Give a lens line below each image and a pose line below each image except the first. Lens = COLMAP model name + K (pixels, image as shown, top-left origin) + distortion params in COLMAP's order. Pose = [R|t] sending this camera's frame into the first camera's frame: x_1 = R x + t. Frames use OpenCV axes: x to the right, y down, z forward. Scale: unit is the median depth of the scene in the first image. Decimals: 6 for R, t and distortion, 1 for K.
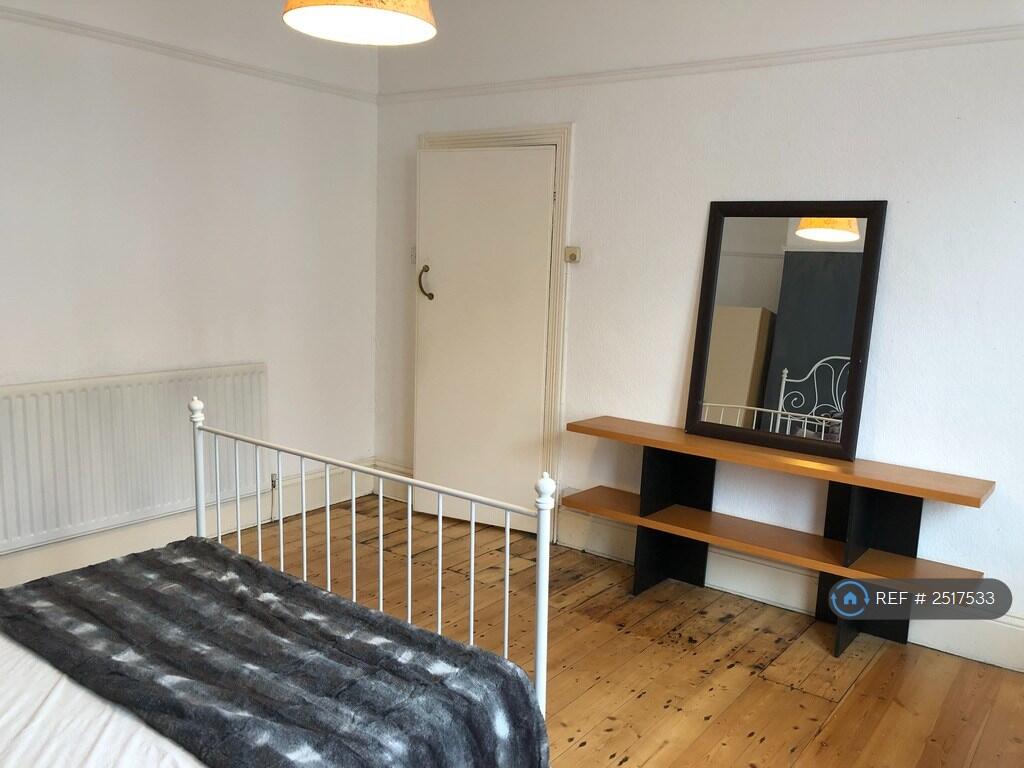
lens RADIAL K [[830.6, 0, 513.1], [0, 830.6, 380.2], [0, 0, 1]] dist [0.009423, 0.002936]
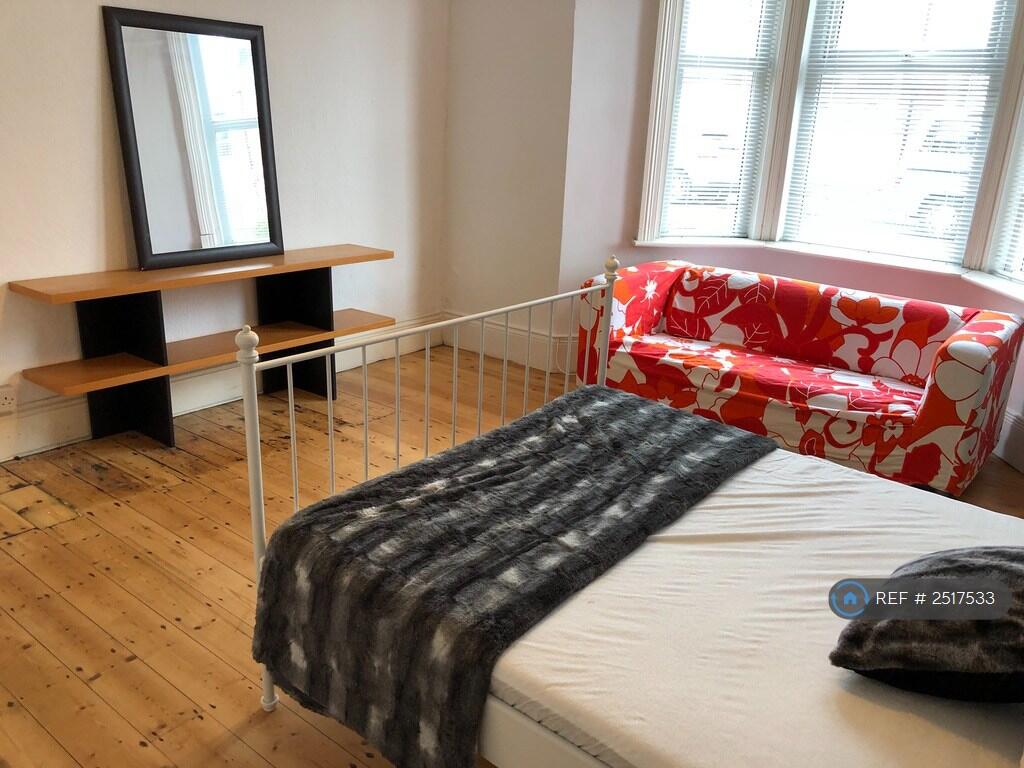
lens RADIAL K [[830.6, 0, 511.1], [0, 830.6, 389.8], [0, 0, 1]] dist [0.009423, 0.002936]
pose [[0.031936, -0.353386, 0.934932, -0.710052], [0.101352, 0.931733, 0.348715, -0.097260], [-0.994338, 0.083621, 0.065572, 0.537922]]
